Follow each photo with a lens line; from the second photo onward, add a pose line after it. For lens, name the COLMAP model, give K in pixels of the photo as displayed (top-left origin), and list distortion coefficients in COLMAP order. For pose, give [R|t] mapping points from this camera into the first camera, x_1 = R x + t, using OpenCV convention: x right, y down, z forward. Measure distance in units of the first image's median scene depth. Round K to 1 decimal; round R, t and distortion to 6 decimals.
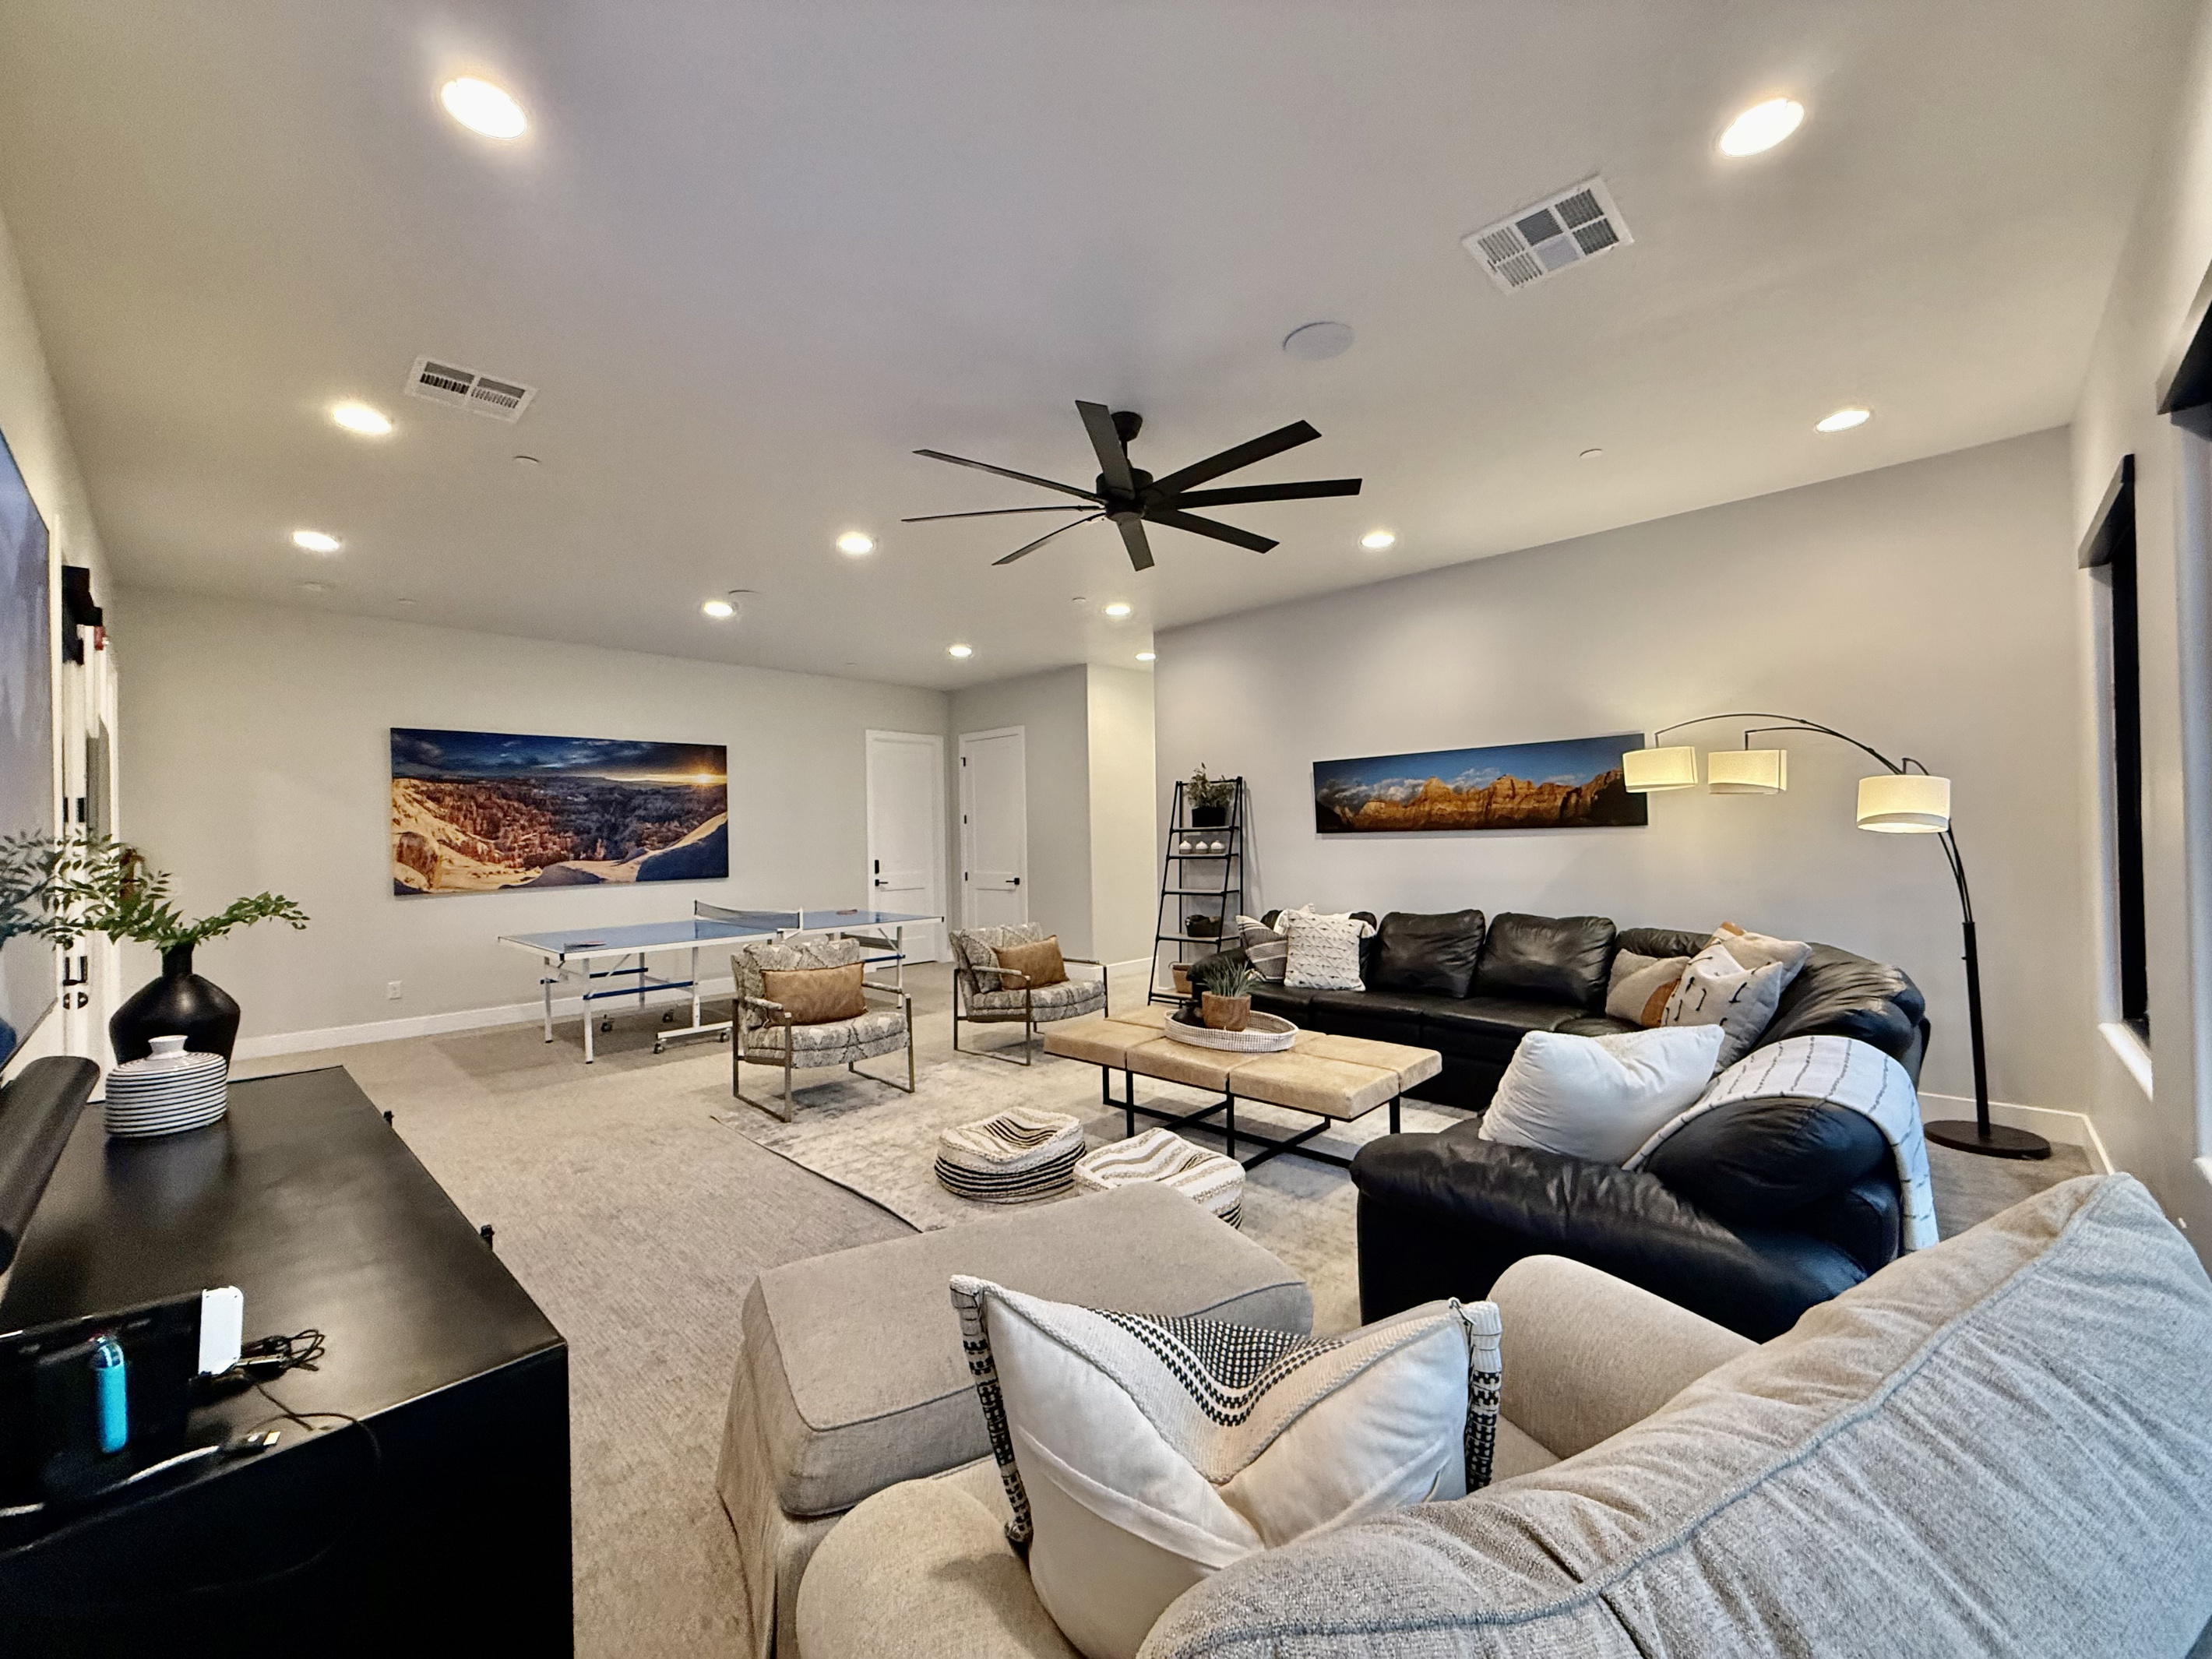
lens RADIAL K [[876.5, 0, 1096.4], [0, 876.5, 834.3], [0, 0, 1]] dist [0.000809, 0.000172]
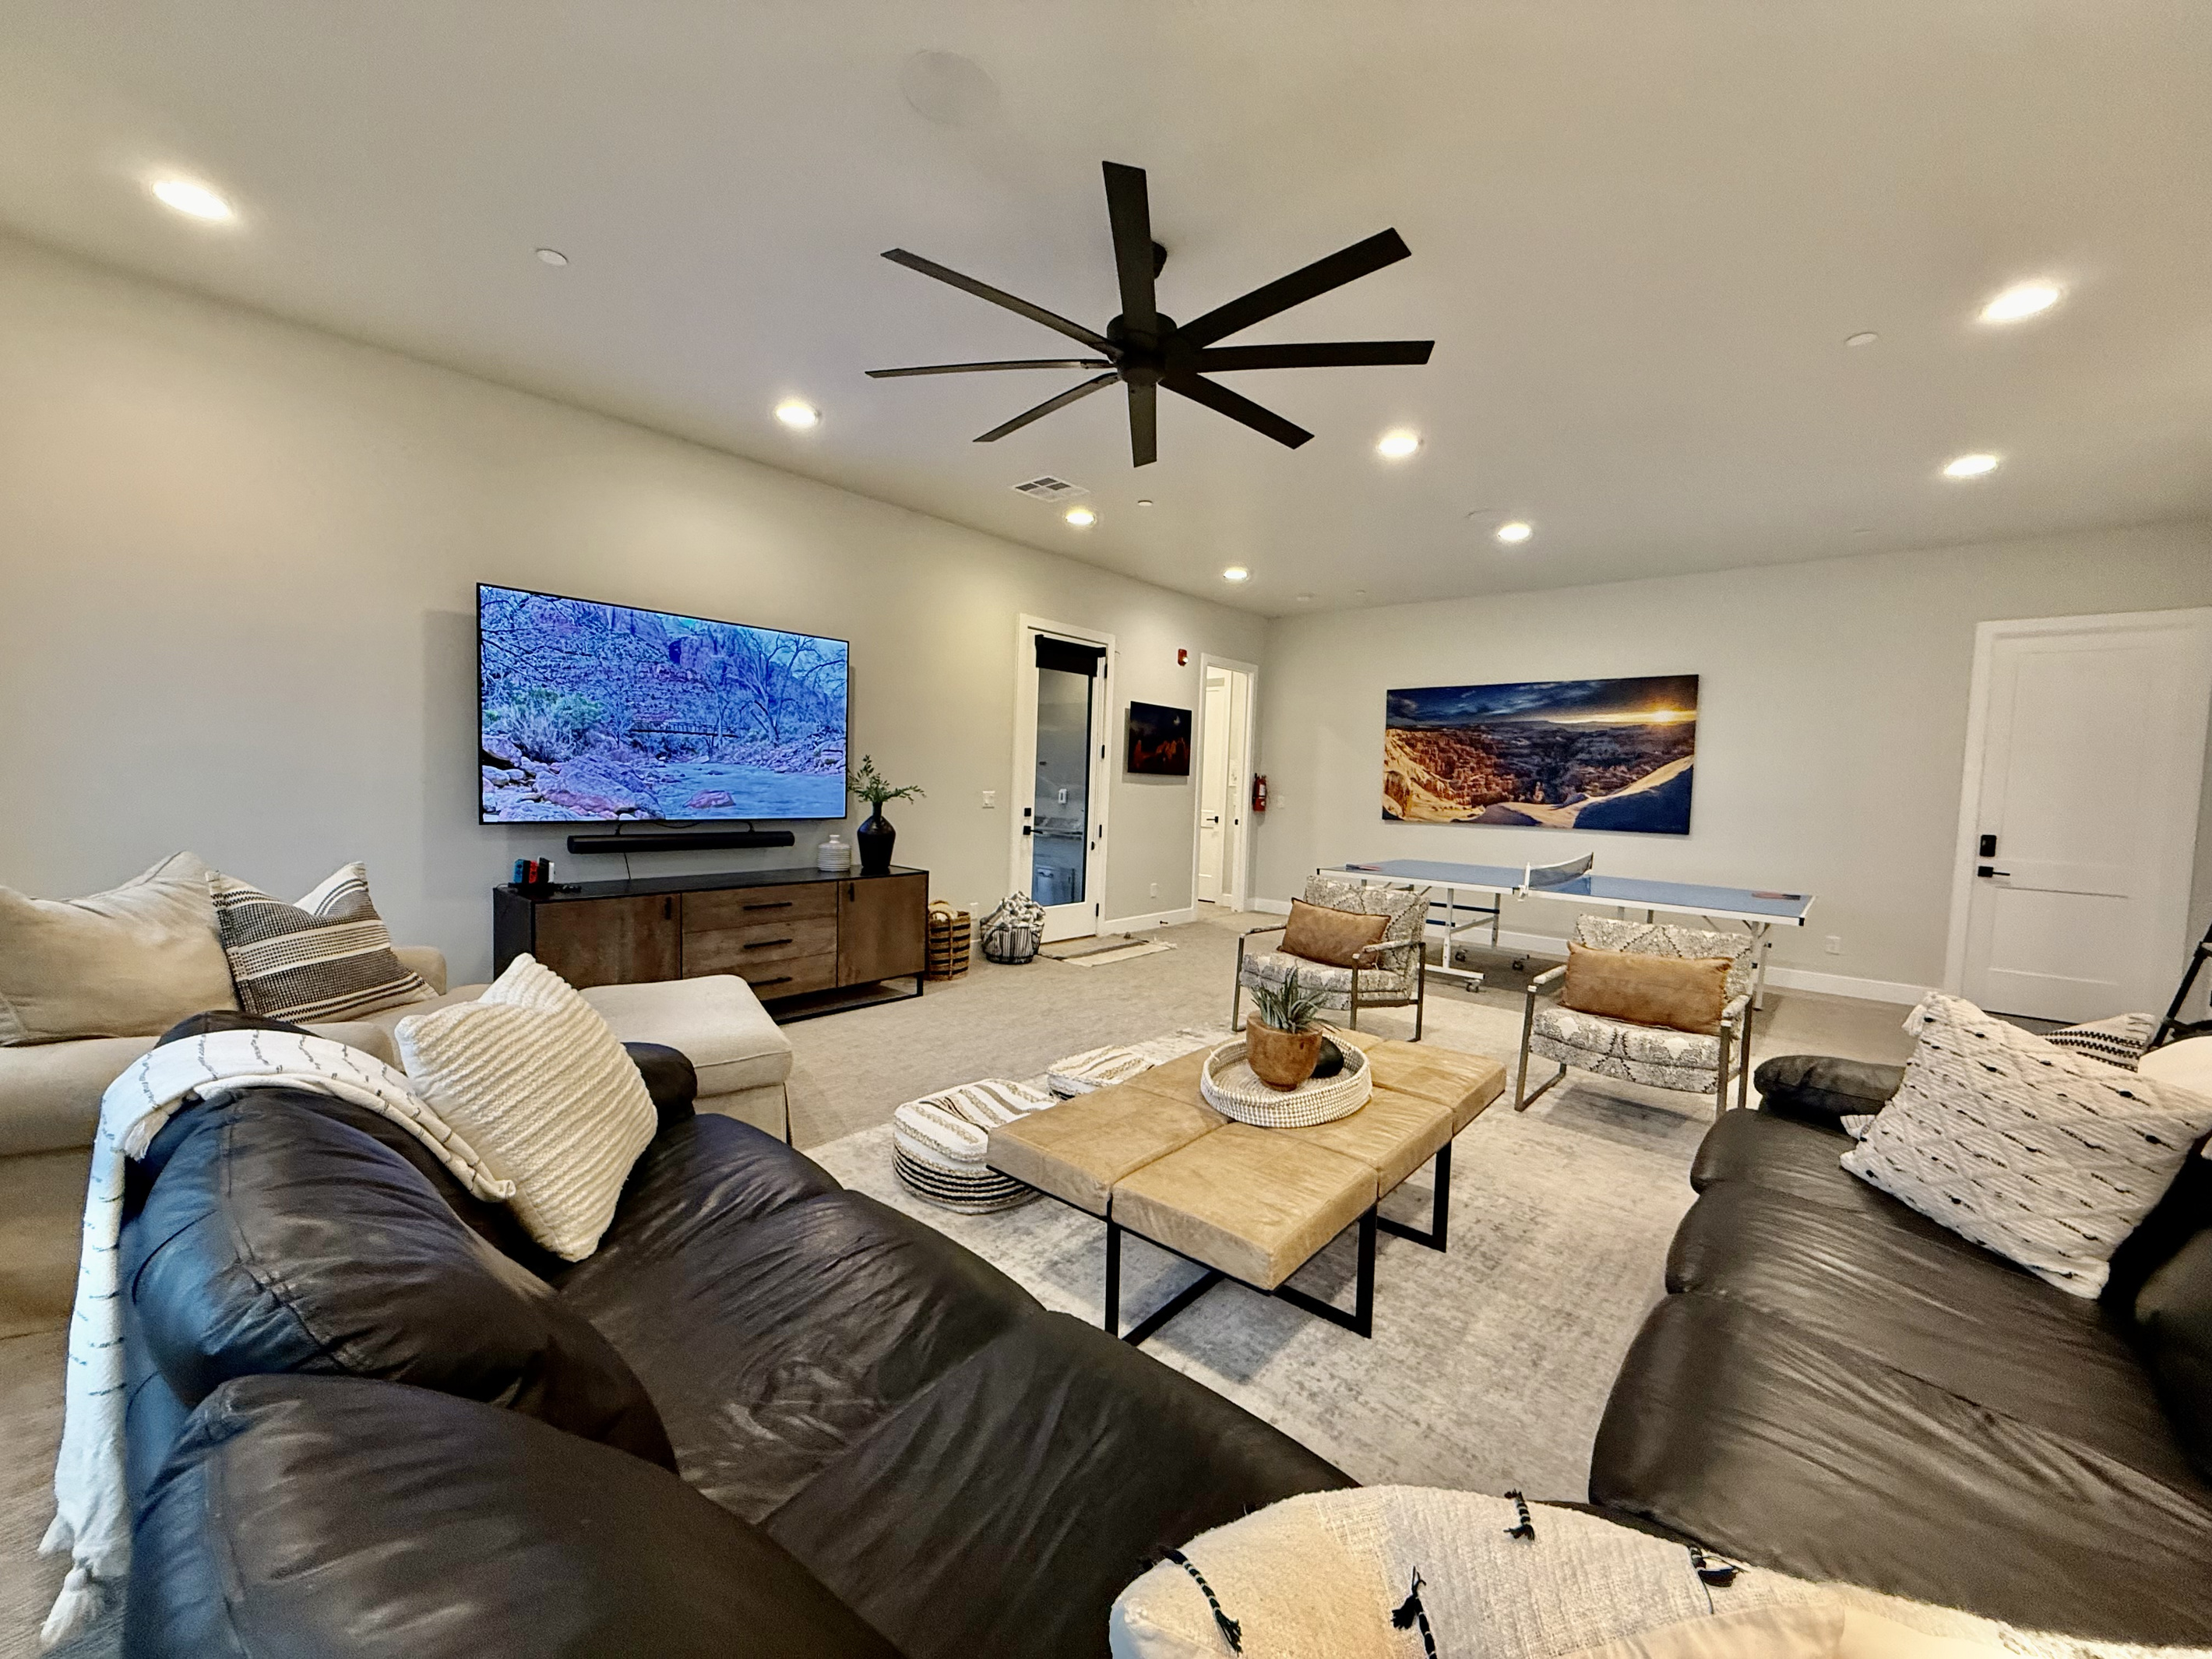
lens RADIAL K [[876.5, 0, 1100.1], [0, 876.5, 831.9], [0, 0, 1]] dist [0.000809, 0.000172]
pose [[0.055082, 0.081291, -0.995167, 0.922667], [-0.032800, 0.996290, 0.079567, -0.002960], [0.997943, 0.028258, 0.057544, 0.983991]]
